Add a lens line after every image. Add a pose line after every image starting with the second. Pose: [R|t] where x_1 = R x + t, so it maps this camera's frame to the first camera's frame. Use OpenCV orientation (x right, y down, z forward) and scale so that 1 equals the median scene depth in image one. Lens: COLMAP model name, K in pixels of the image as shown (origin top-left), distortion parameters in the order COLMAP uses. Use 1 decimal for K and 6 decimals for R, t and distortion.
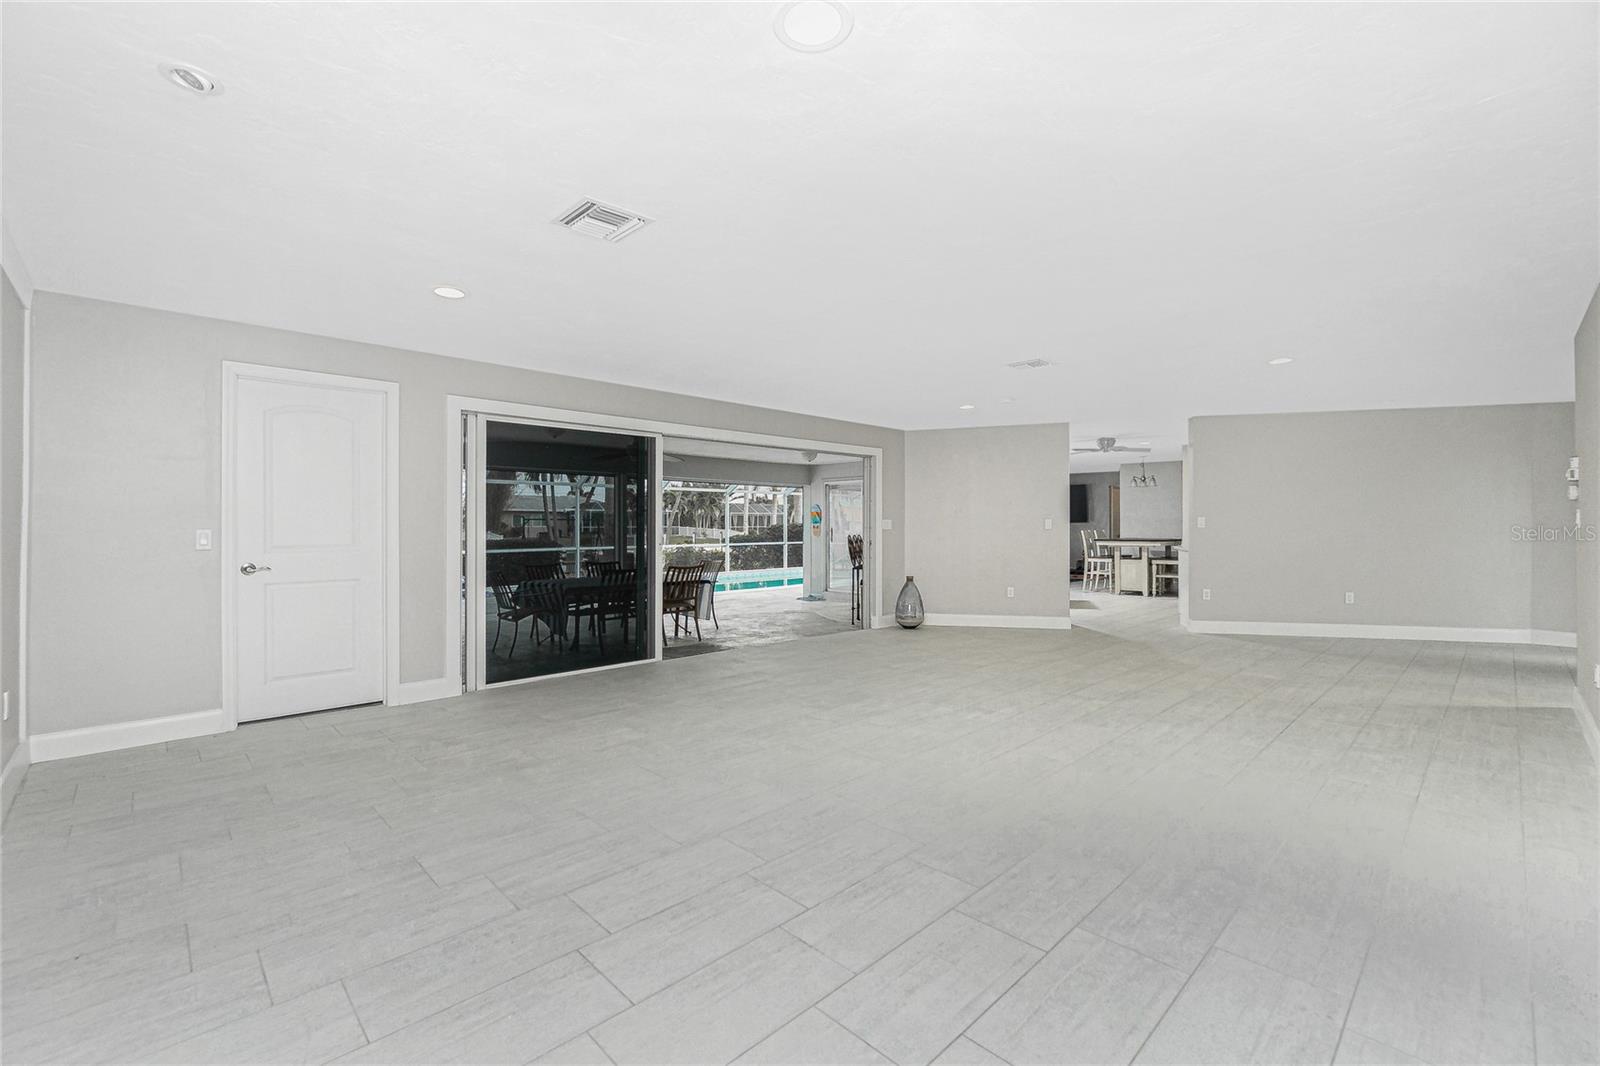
lens RADIAL K [[690.8, 0, 797.6], [0, 690.8, 521.9], [0, 0, 1]] dist [-0.012975, 0.002683]
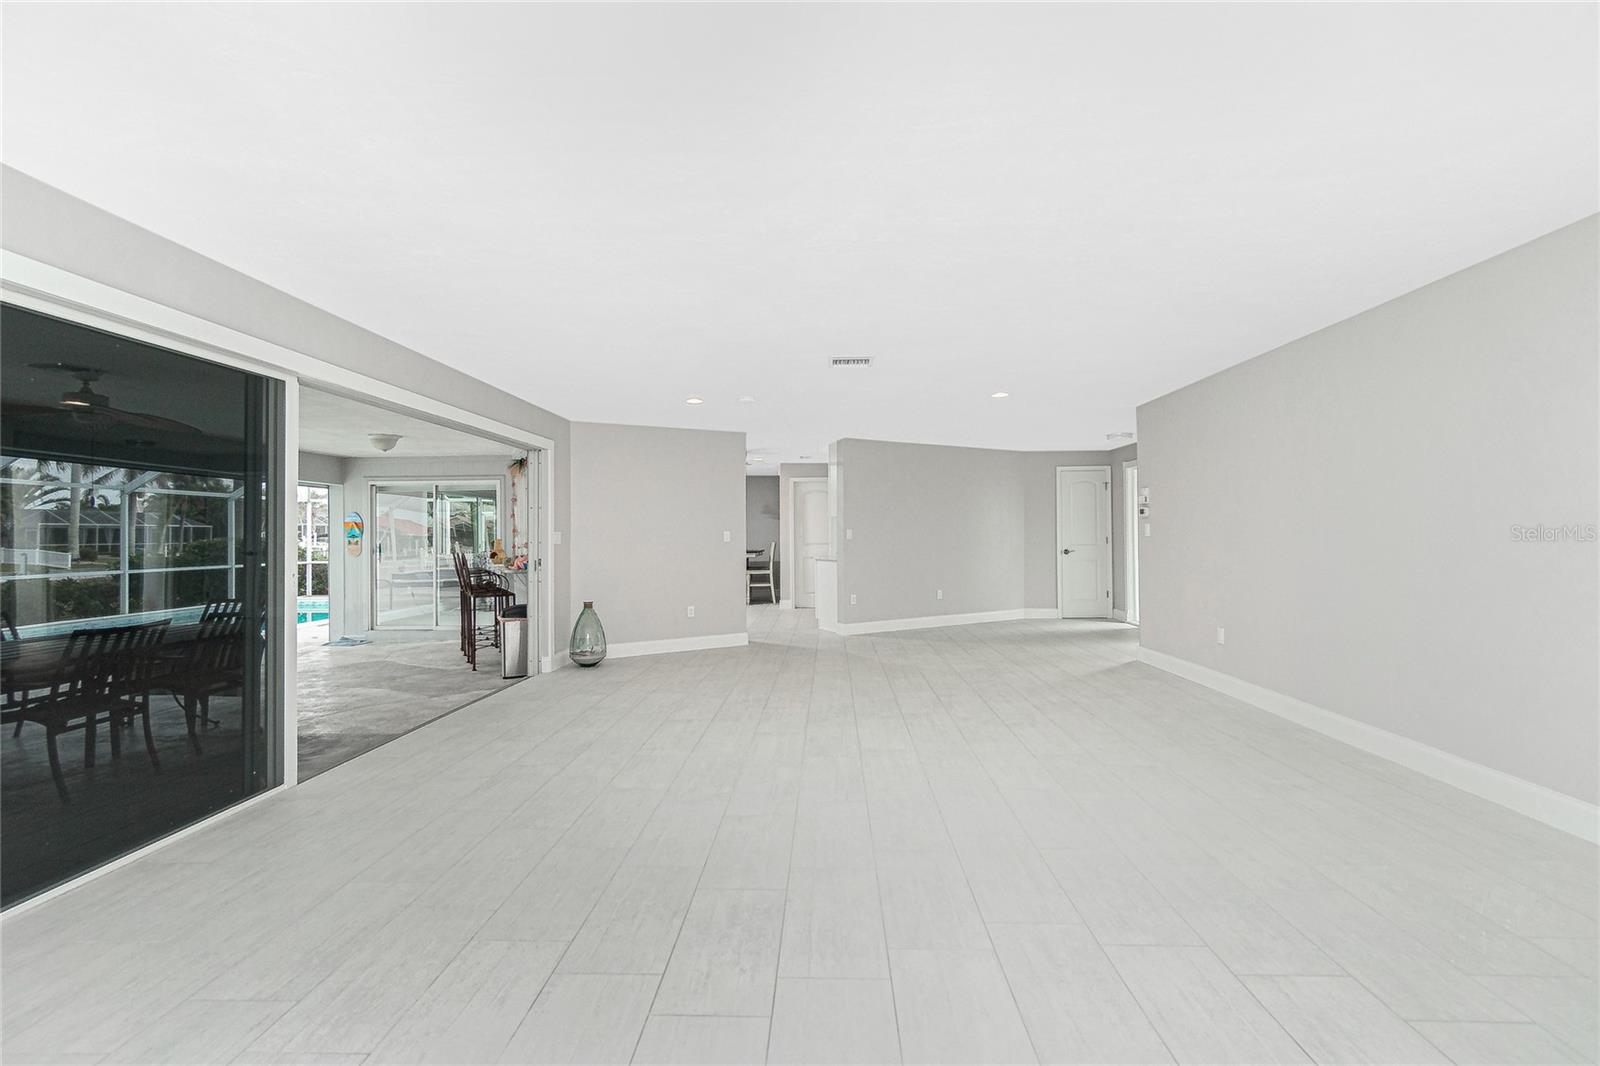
lens RADIAL K [[690.8, 0, 806.7], [0, 690.8, 535.2], [0, 0, 1]] dist [-0.012975, 0.002683]
pose [[0.720219, -0.003653, 0.693737, -0.213654], [0.003965, 0.999991, 0.001149, 0.000830], [-0.693735, 0.001923, 0.720228, 0.239535]]
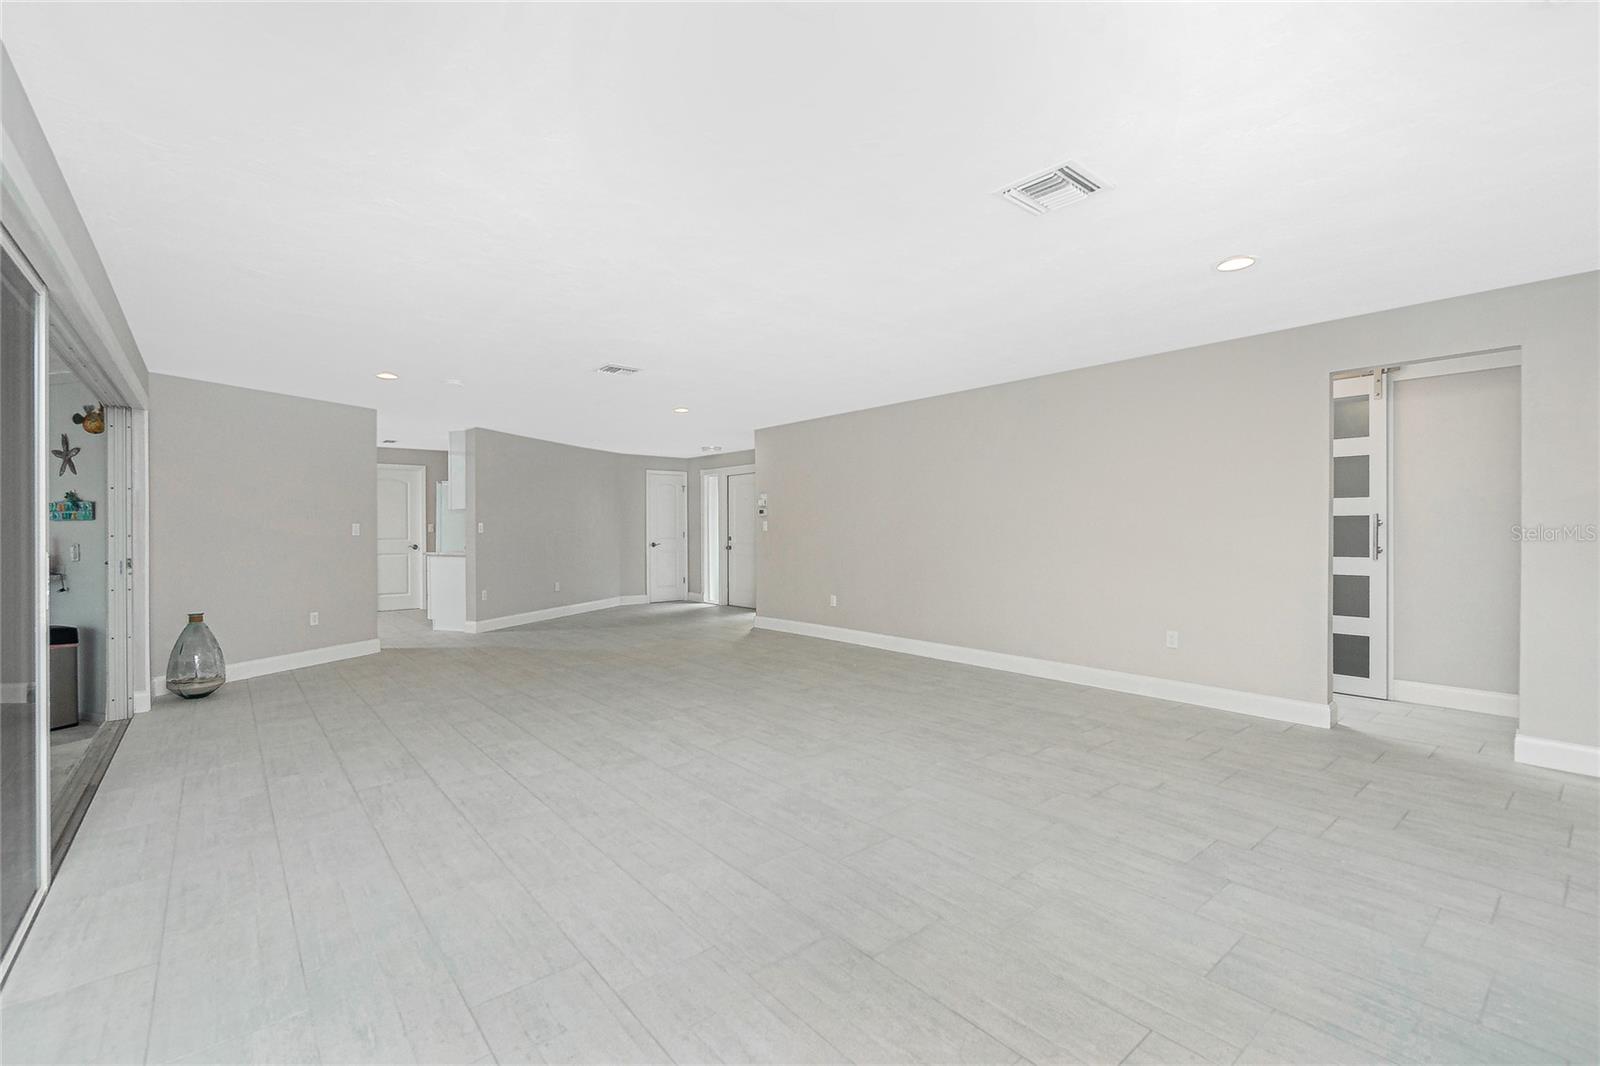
lens RADIAL K [[690.8, 0, 780.1], [0, 690.8, 533.9], [0, 0, 1]] dist [-0.012975, 0.002683]
pose [[0.087129, -0.005028, 0.996184, -0.403758], [-0.000124, 0.999987, 0.005058, 0.004249], [-0.996197, -0.000564, 0.087127, 0.423920]]
